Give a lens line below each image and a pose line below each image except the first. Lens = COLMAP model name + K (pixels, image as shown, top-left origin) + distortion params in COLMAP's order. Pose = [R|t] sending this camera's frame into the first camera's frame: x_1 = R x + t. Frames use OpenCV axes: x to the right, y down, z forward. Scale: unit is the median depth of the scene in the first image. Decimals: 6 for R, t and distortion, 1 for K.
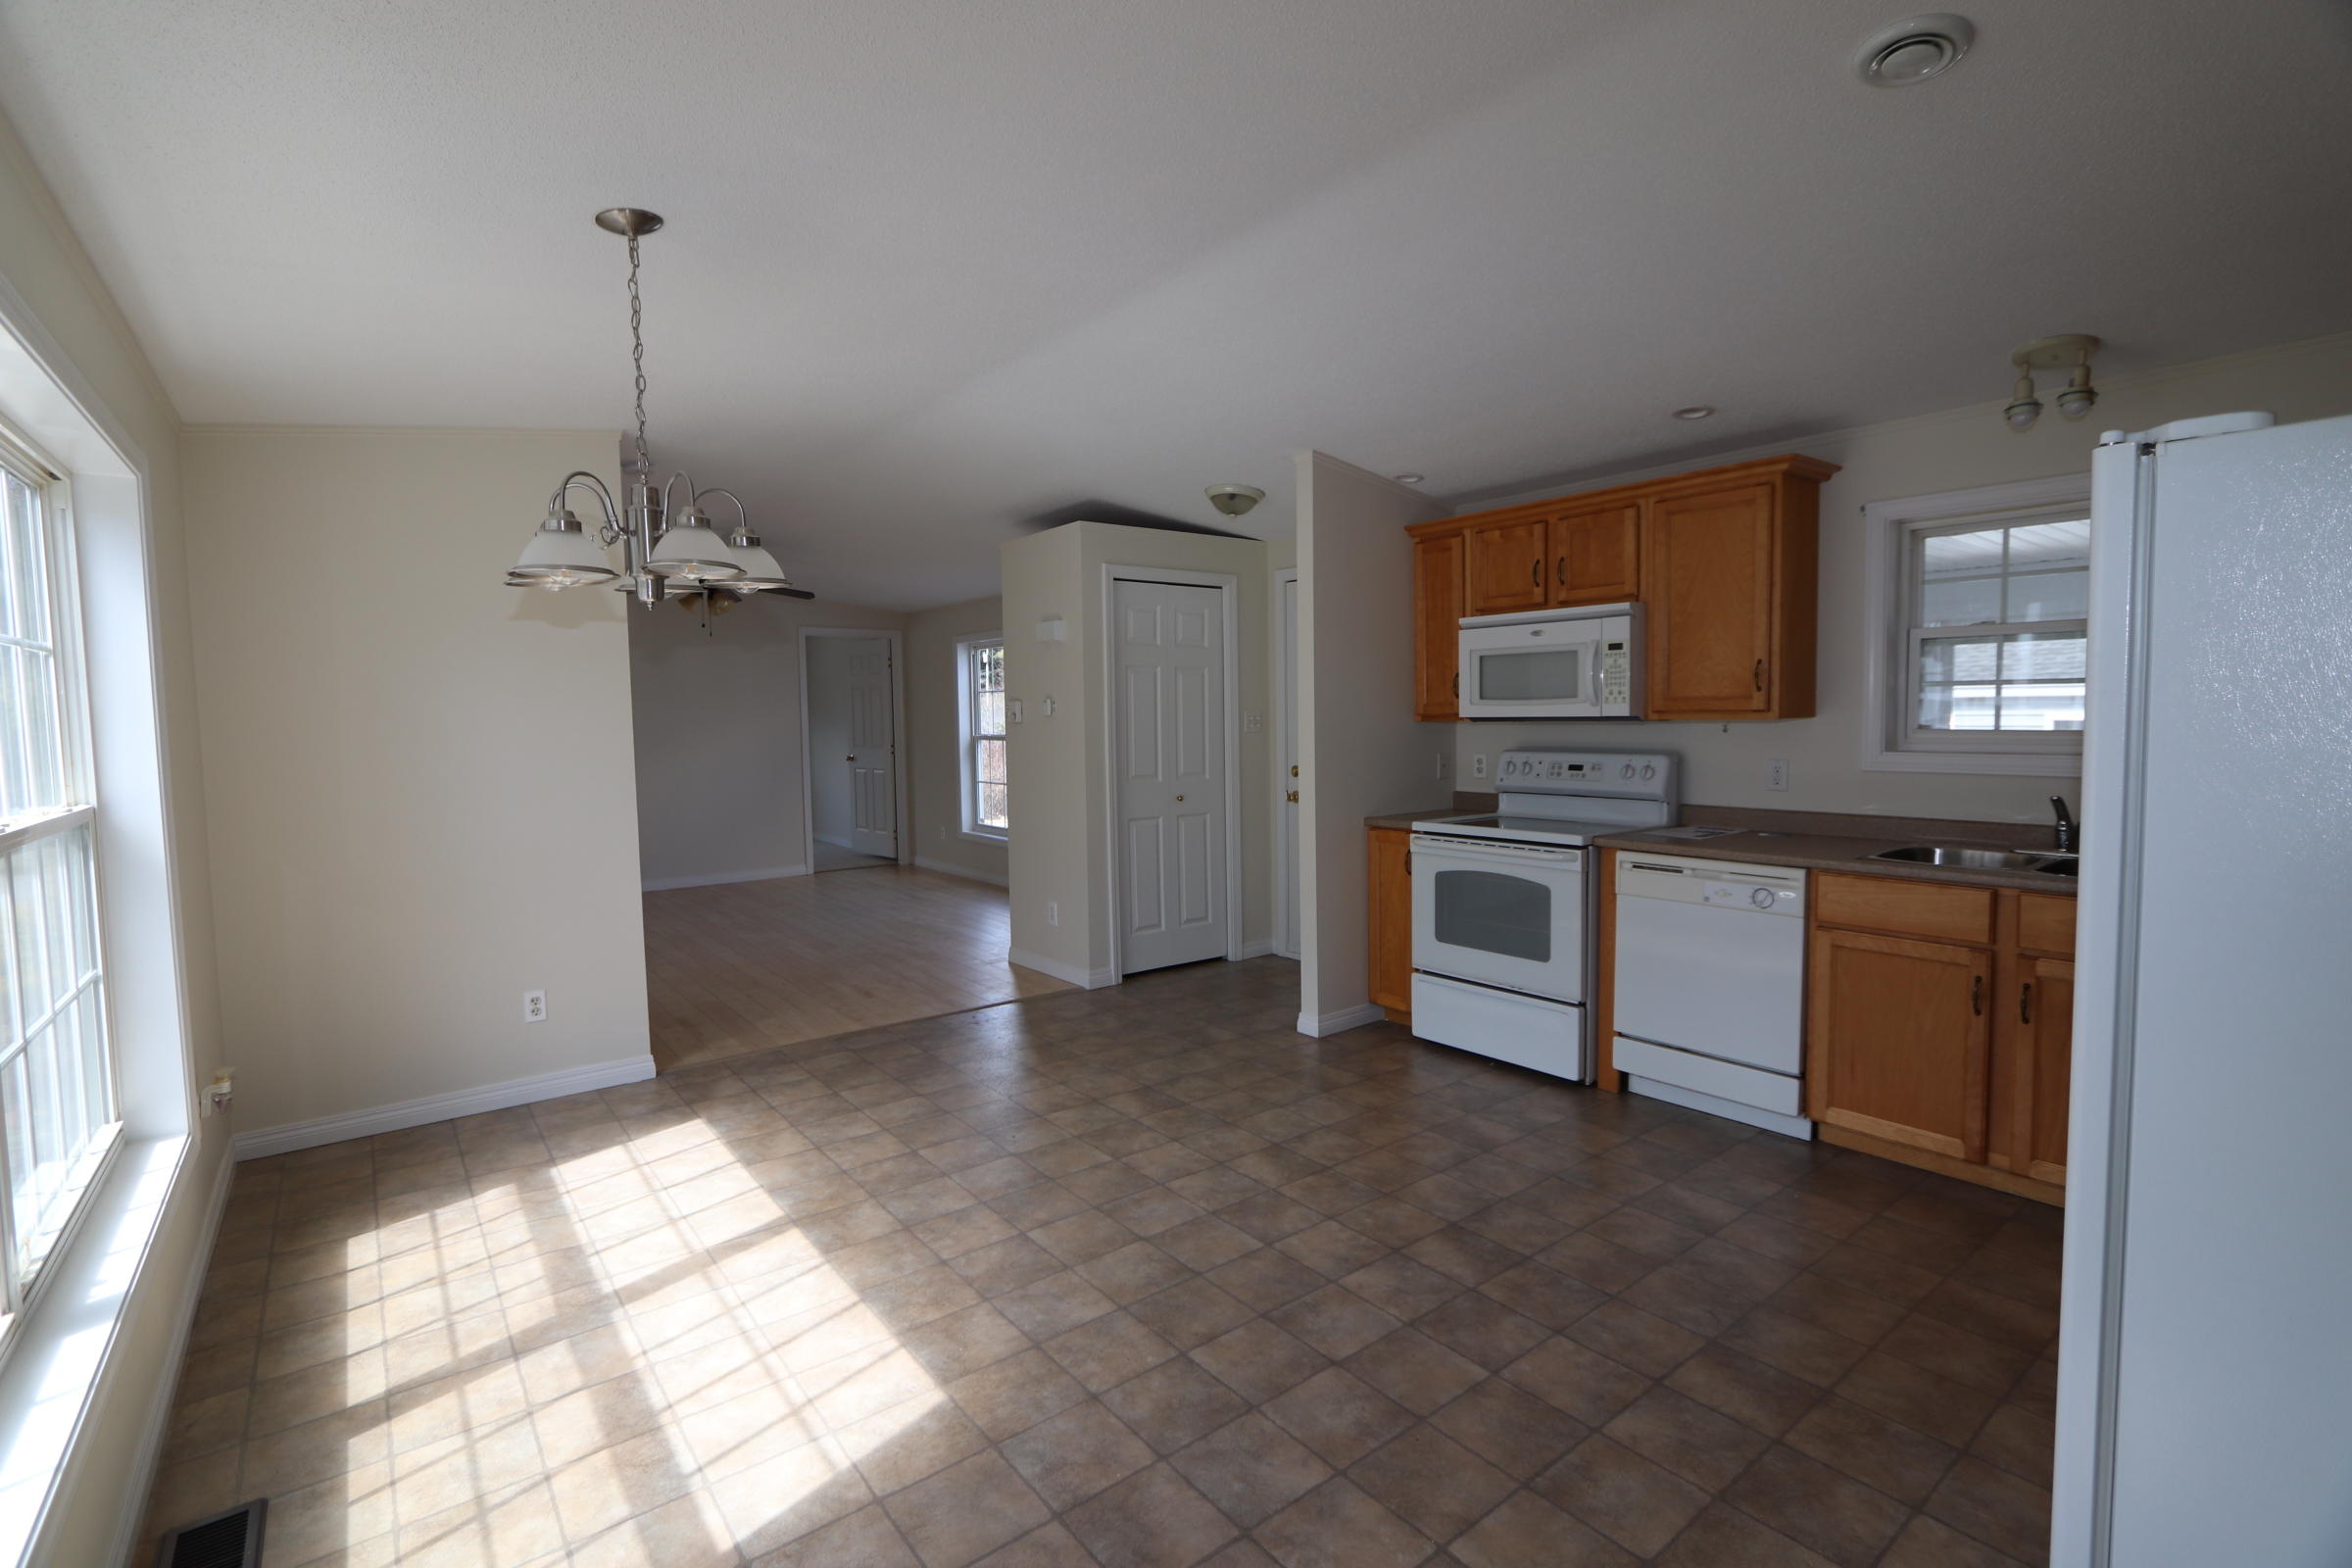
lens RADIAL K [[1084.9, 0, 1176.0], [0, 1084.9, 784.0], [0, 0, 1]] dist [-0.024899, -0.000362]
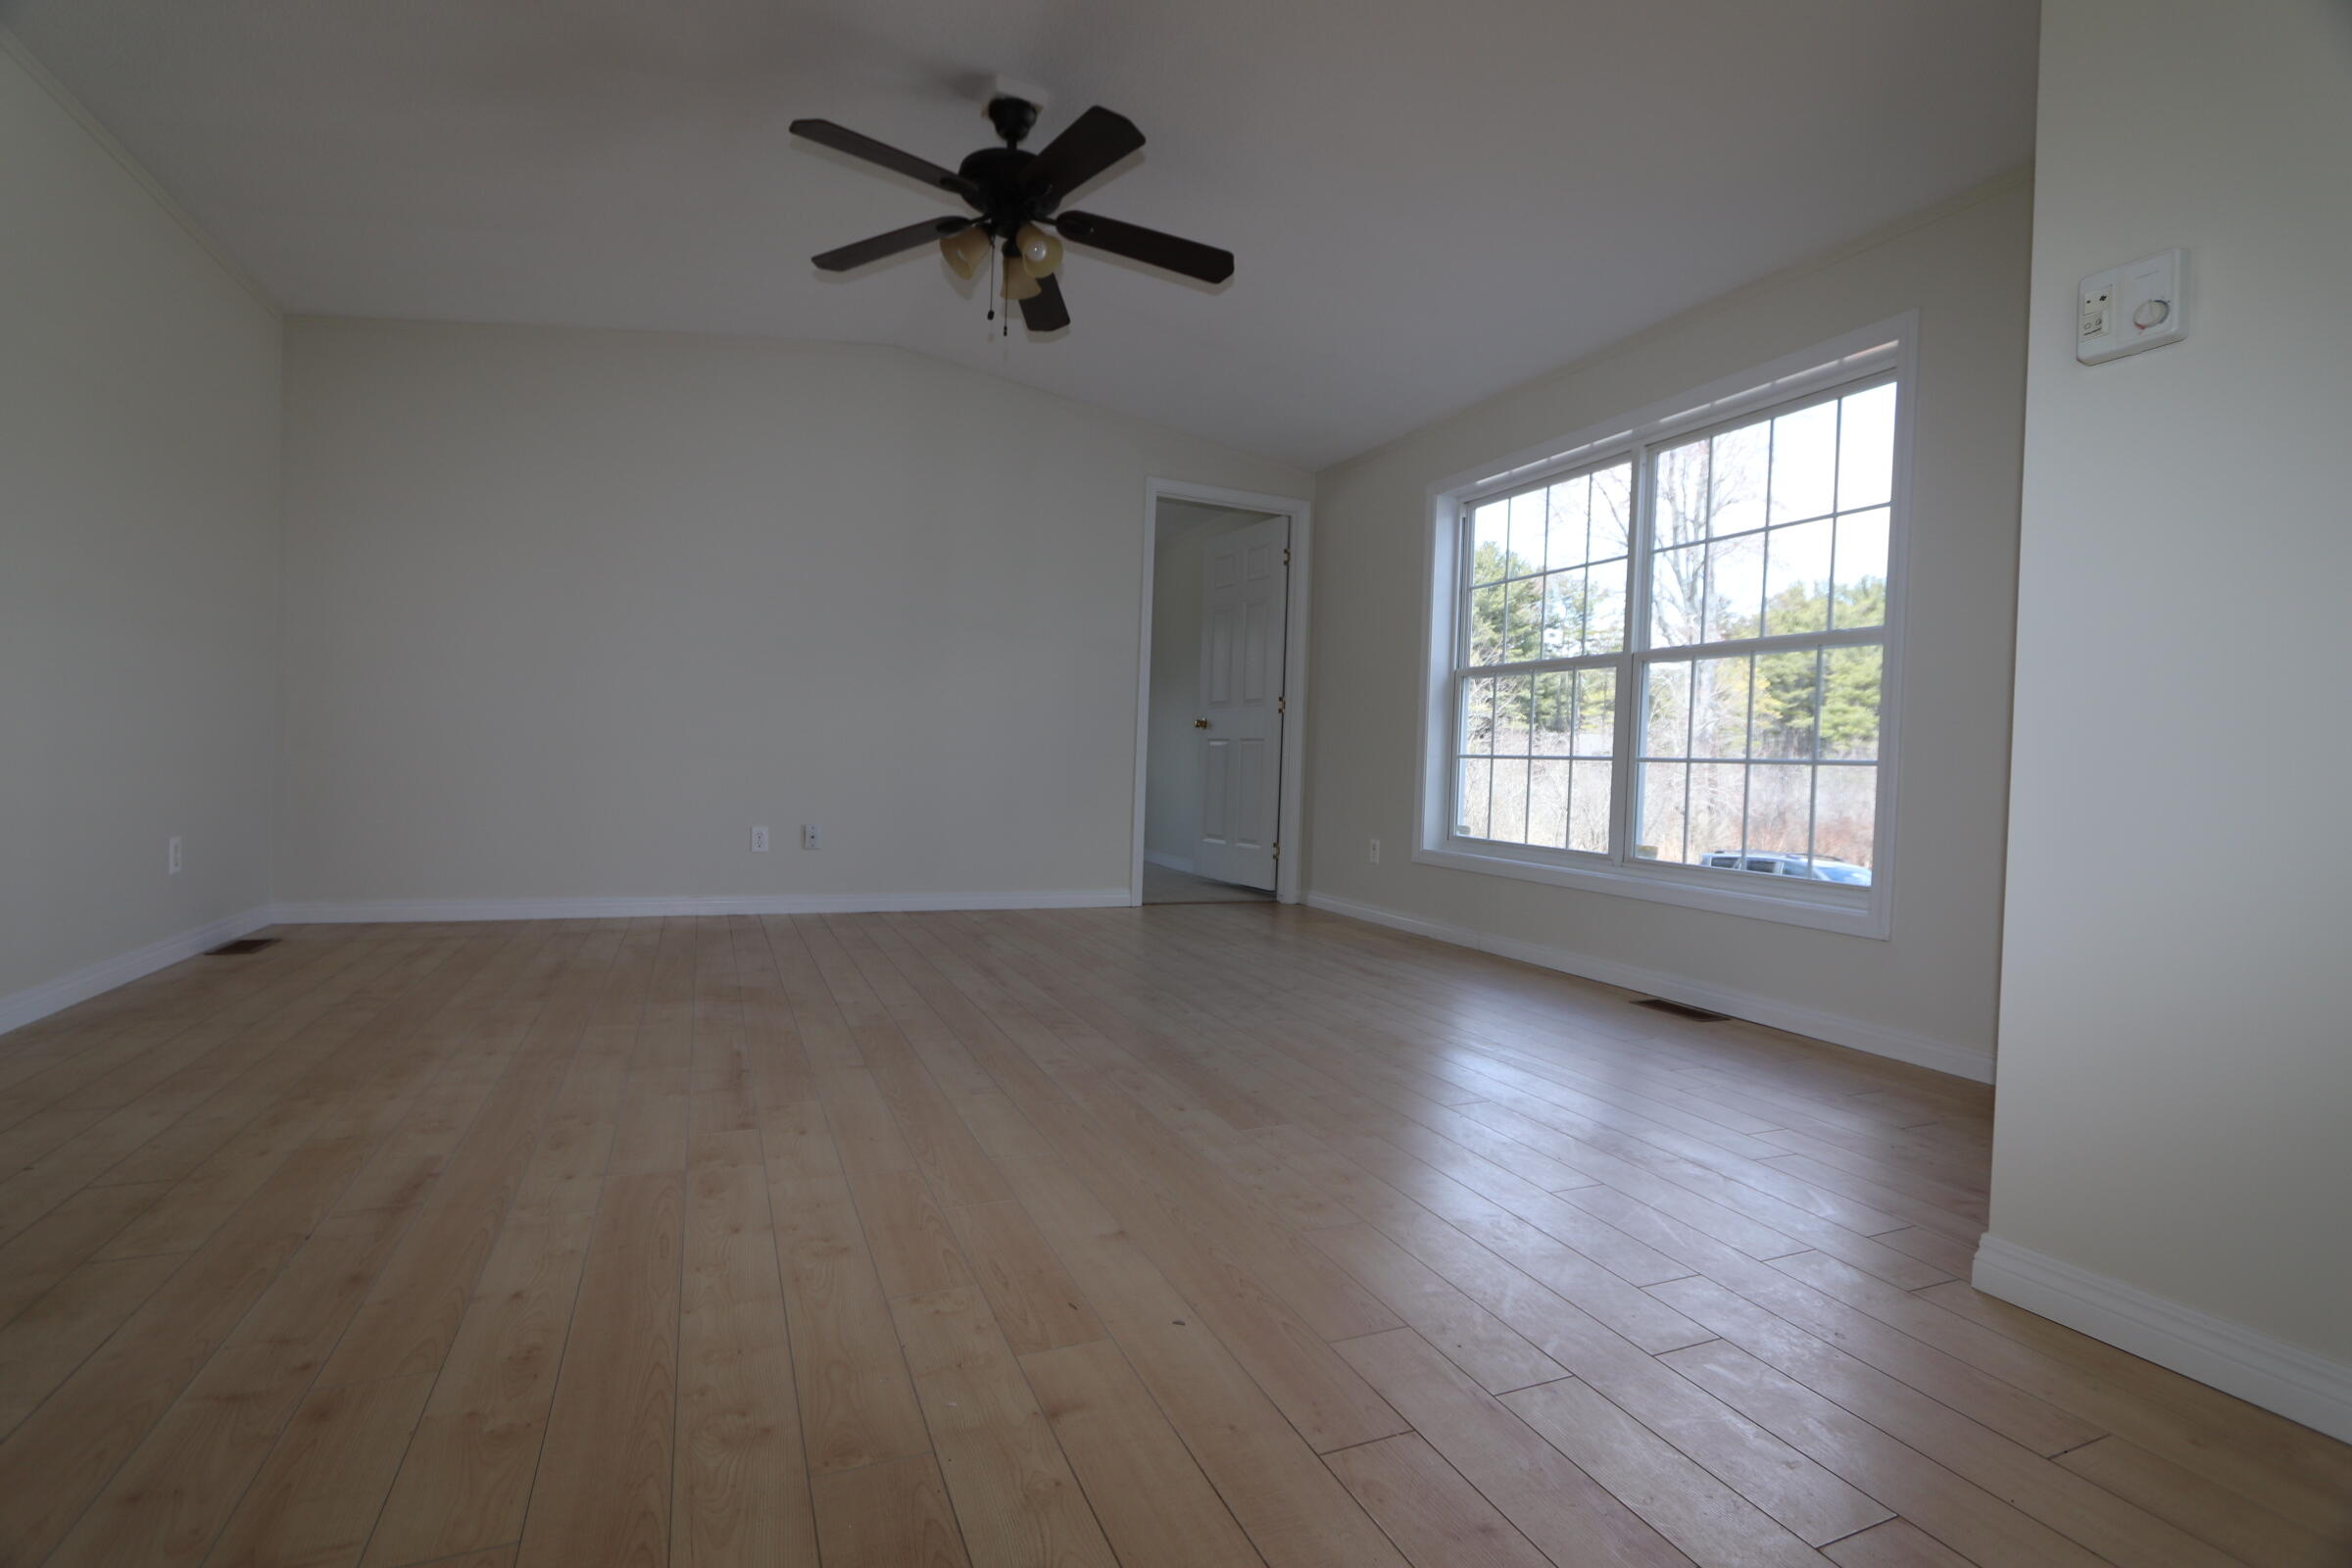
lens RADIAL K [[1084.9, 0, 1176.0], [0, 1084.9, 784.0], [0, 0, 1]] dist [-0.024899, -0.000362]
pose [[0.969157, 0.052278, -0.240835, -0.442160], [-0.065291, 0.996788, -0.046370, 0.106058], [0.237638, 0.060664, 0.969458, 1.081749]]
